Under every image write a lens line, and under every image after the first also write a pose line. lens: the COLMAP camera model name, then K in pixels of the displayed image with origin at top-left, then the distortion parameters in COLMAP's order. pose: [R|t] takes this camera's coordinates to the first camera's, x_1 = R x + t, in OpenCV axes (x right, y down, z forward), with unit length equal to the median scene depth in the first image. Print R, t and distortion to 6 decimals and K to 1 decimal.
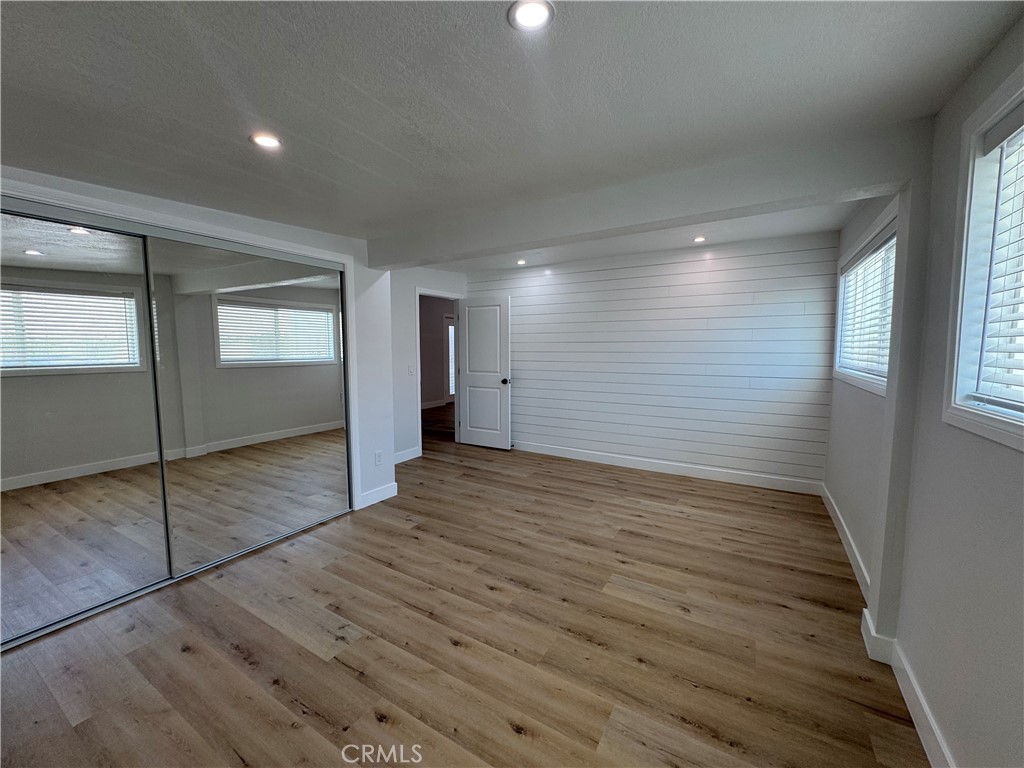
lens RADIAL K [[412.6, 0, 511.8], [0, 412.6, 380.1], [0, 0, 1]] dist [-0.002313, 0.000580]
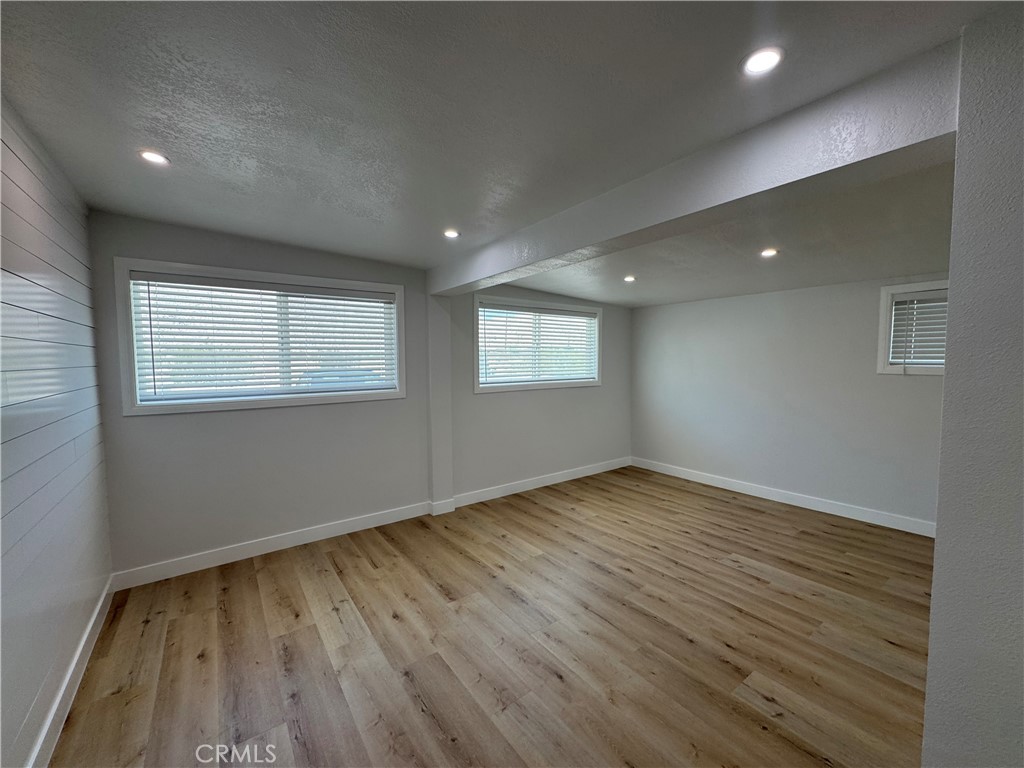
lens RADIAL K [[412.6, 0, 513.3], [0, 412.6, 386.5], [0, 0, 1]] dist [-0.002313, 0.000580]
pose [[-0.921785, -0.021693, 0.387095, -0.173489], [0.035817, 0.989399, 0.140735, -0.189868], [-0.386045, 0.143592, -0.911236, 1.936368]]
